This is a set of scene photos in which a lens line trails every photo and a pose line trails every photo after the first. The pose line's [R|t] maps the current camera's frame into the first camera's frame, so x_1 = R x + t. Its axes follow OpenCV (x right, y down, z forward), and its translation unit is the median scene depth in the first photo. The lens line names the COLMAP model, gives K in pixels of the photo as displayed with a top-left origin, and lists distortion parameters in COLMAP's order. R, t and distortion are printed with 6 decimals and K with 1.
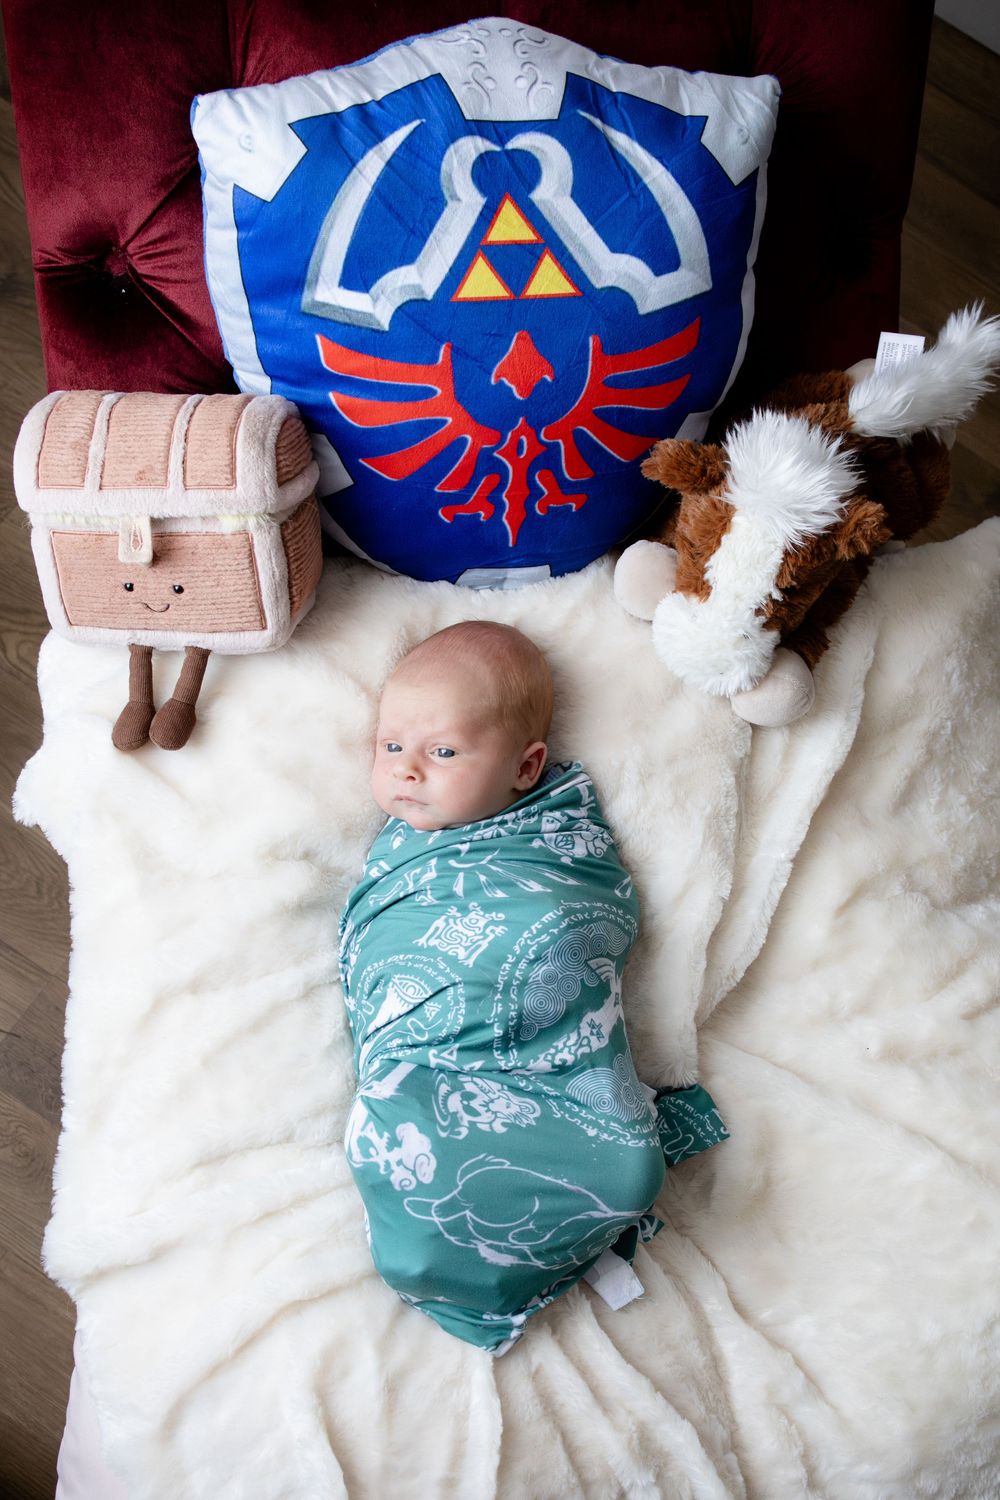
lens RADIAL K [[1499.8, 0, 500.0], [0, 1499.8, 750.0], [0, 0, 1]] dist [-0.007589, -0.039277]
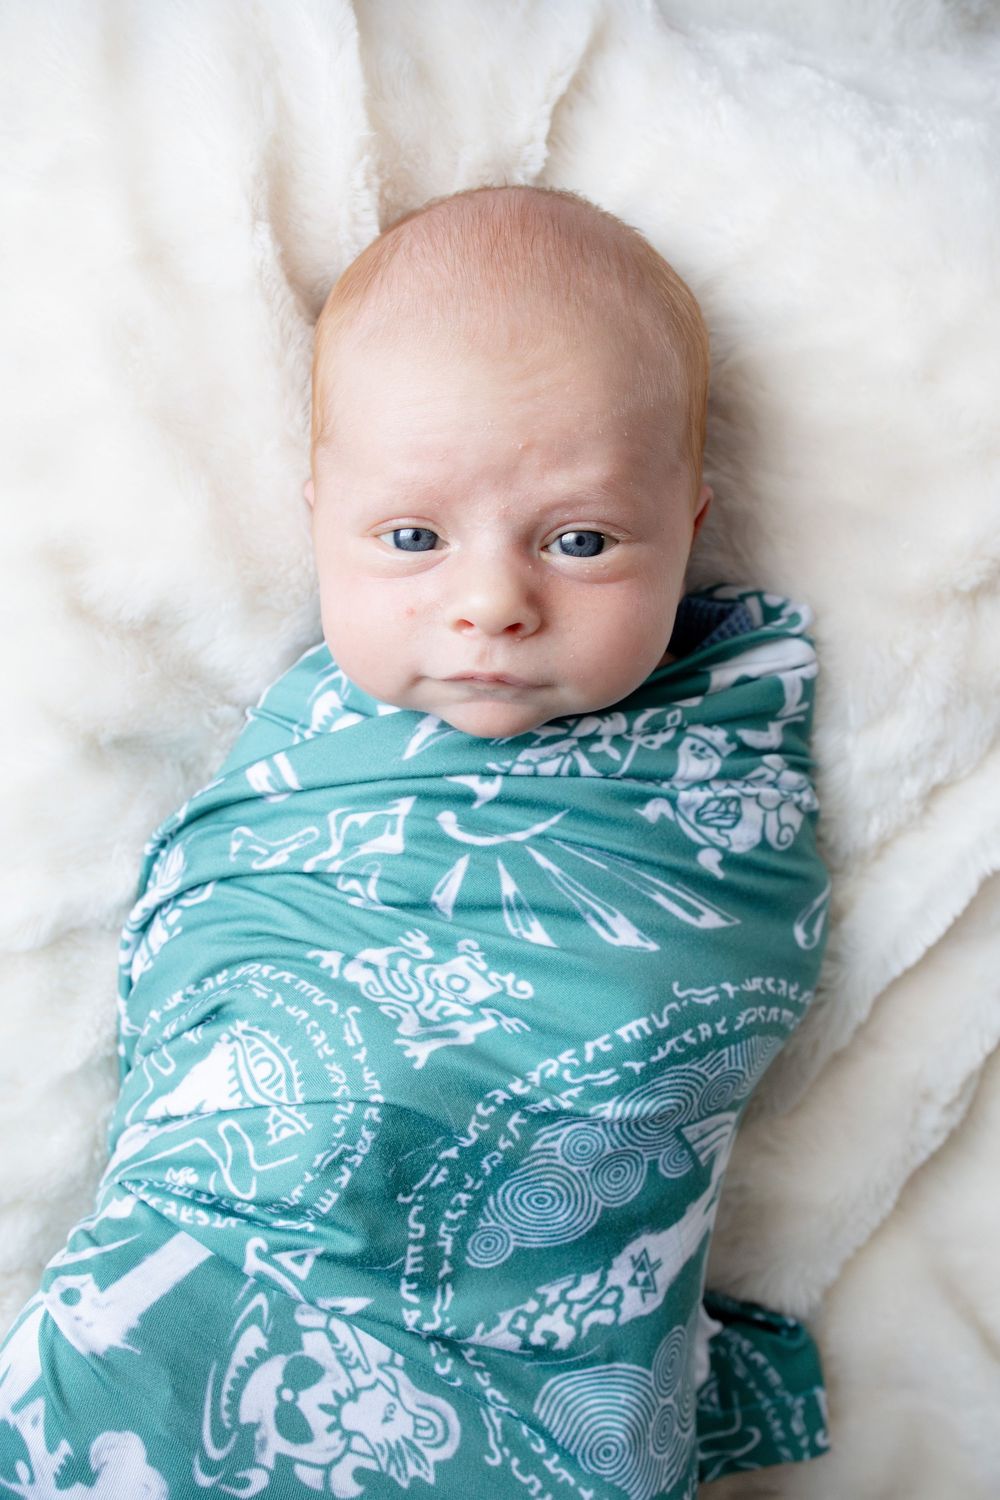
lens RADIAL K [[1499.8, 0, 500.0], [0, 1499.8, 750.0], [0, 0, 1]] dist [-0.007589, -0.039277]
pose [[0.941598, 0.336420, 0.014673, -0.032956], [-0.328602, 0.908447, 0.258351, -0.049222], [0.073585, -0.248084, 0.965940, 0.629394]]
